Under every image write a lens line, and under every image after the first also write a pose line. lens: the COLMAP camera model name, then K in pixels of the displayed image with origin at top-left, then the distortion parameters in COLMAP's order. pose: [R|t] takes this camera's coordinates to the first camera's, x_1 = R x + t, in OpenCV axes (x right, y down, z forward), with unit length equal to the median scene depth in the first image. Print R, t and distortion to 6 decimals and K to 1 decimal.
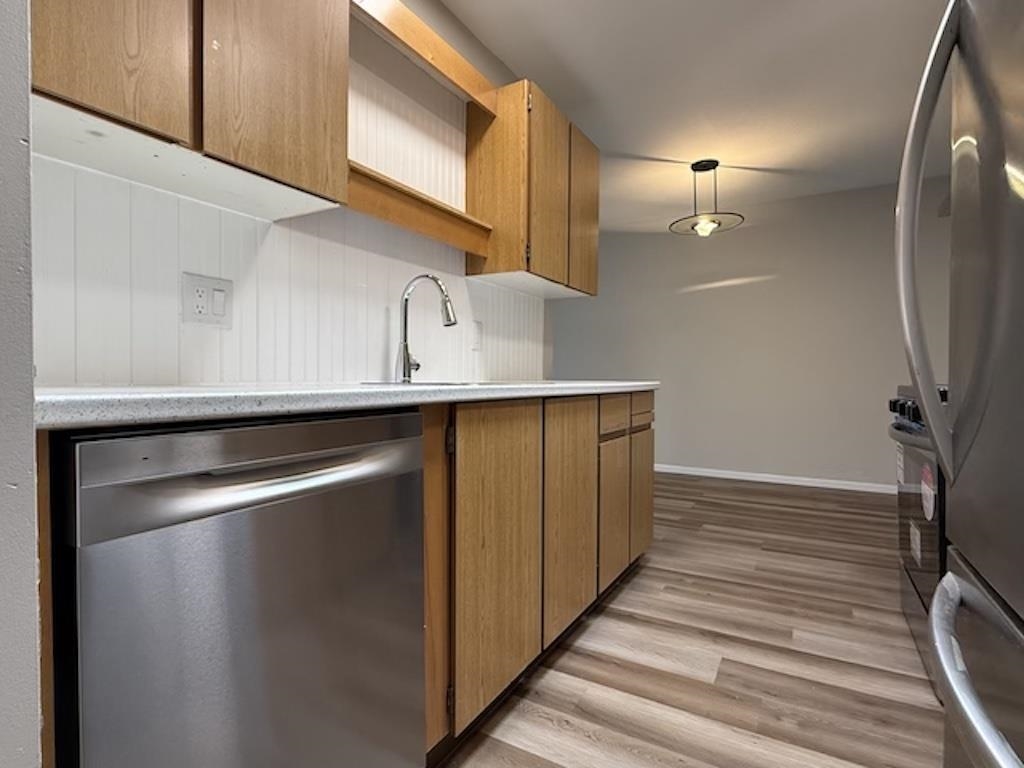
lens RADIAL K [[515.6, 0, 501.5], [0, 515.6, 381.2], [0, 0, 1]] dist [-0.015841, -0.000730]
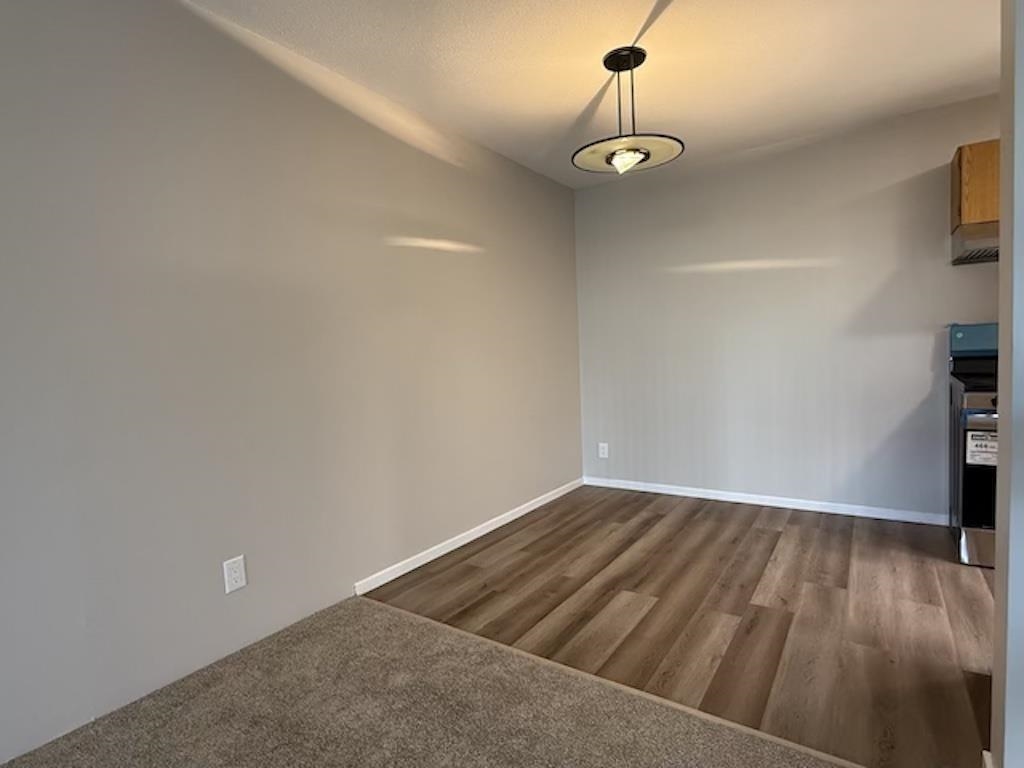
lens RADIAL K [[548.4, 0, 513.3], [0, 548.4, 384.2], [0, 0, 1]] dist [0.008404, 0.000229]
pose [[0.035240, -0.055874, 0.997816, -0.560186], [0.051683, 0.997202, 0.054014, -0.121056], [-0.998042, 0.049667, 0.038029, 2.070253]]
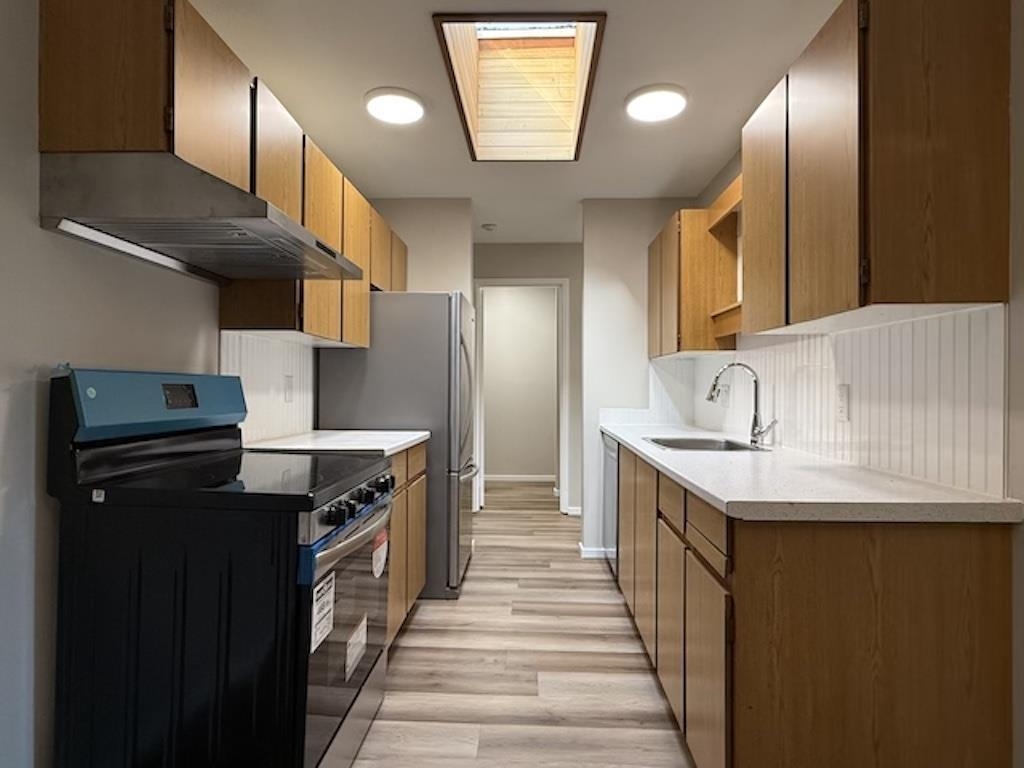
lens RADIAL K [[548.4, 0, 512.6], [0, 548.4, 392.2], [0, 0, 1]] dist [0.008404, 0.000229]
pose [[-0.876921, -0.004324, -0.480615, 0.911917], [-0.013804, 0.999774, 0.016191, -0.128364], [0.480436, 0.020832, -0.876782, 1.728563]]
